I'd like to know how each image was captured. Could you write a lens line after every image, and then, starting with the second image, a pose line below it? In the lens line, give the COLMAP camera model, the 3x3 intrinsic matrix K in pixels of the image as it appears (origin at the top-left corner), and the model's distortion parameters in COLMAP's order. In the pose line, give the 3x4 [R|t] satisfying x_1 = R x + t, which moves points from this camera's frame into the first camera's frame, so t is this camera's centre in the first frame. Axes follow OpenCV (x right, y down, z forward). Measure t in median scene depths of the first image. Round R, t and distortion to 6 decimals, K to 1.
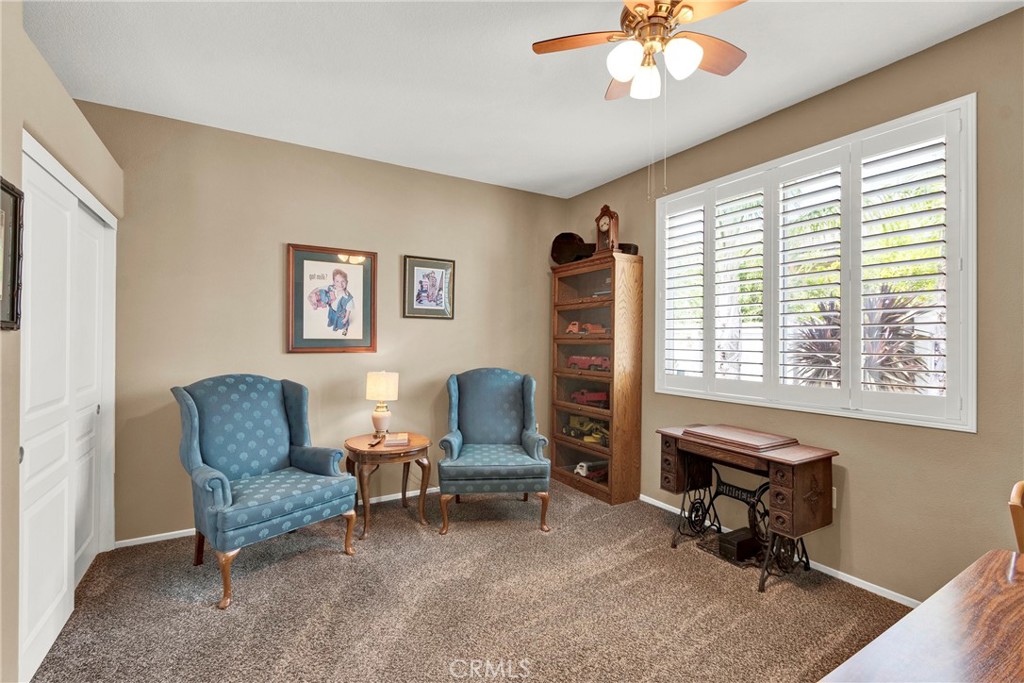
lens RADIAL K [[453.1, 0, 514.8], [0, 453.1, 338.9], [0, 0, 1]] dist [0.001268, -0.000133]
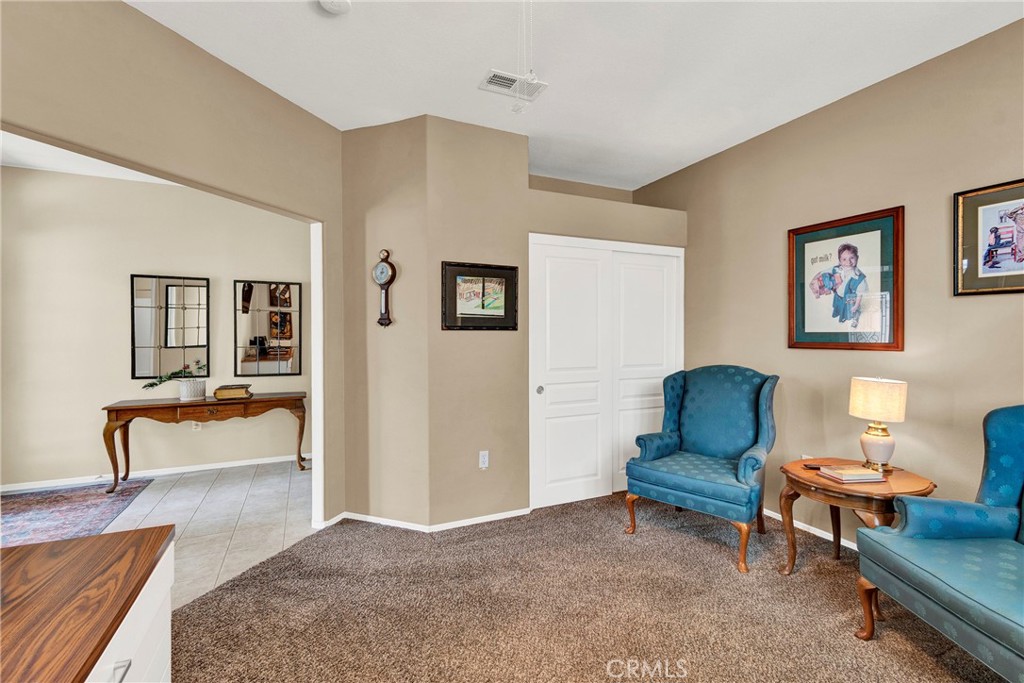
lens RADIAL K [[453.1, 0, 514.8], [0, 453.1, 338.9], [0, 0, 1]] dist [0.001268, -0.000133]
pose [[-0.107055, 0.005463, -0.994238, 0.462341], [0.004481, 0.999977, 0.005012, 0.005183], [0.994243, -0.003919, -0.107077, 0.516338]]
